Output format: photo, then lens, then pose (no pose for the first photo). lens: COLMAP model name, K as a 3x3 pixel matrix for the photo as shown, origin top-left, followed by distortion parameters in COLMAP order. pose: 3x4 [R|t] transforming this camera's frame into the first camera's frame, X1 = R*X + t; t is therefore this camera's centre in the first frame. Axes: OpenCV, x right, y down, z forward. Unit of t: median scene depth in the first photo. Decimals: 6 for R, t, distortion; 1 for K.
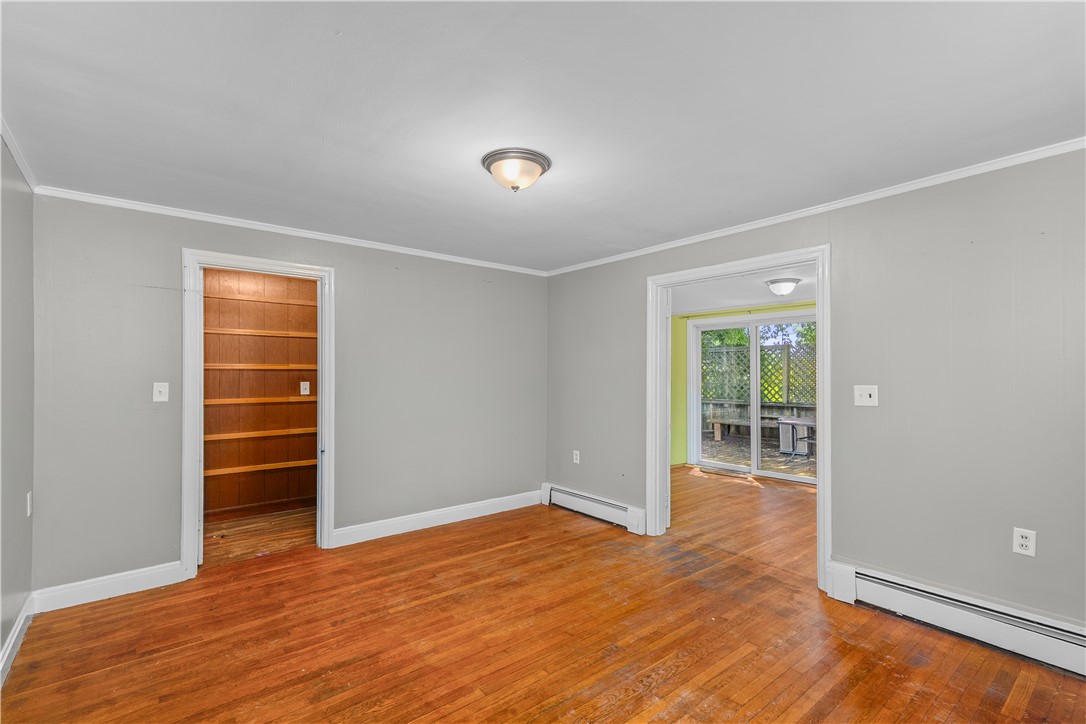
lens RADIAL K [[486.7, 0, 543.8], [0, 486.7, 360.3], [0, 0, 1]] dist [0.021681, -0.000106]
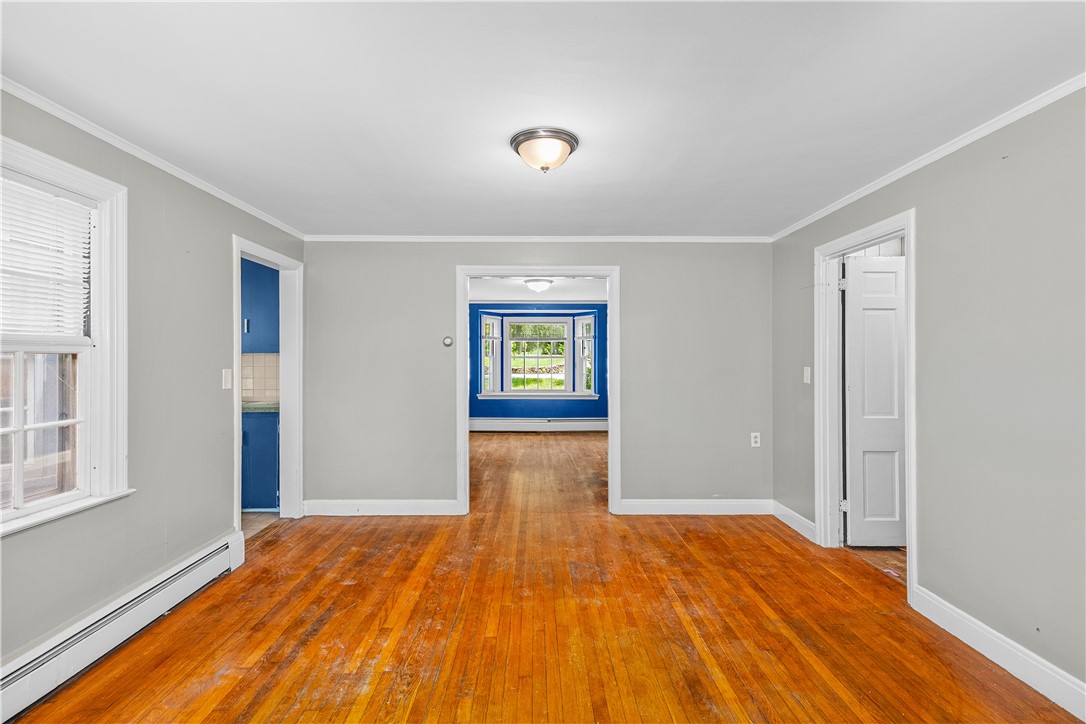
lens RADIAL K [[486.7, 0, 543.8], [0, 486.7, 360.3], [0, 0, 1]] dist [0.021681, -0.000106]
pose [[-0.612723, 0.004634, -0.790284, 0.631632], [0.022108, 0.999692, -0.011279, 0.032359], [0.789988, -0.024383, -0.612637, 1.426286]]
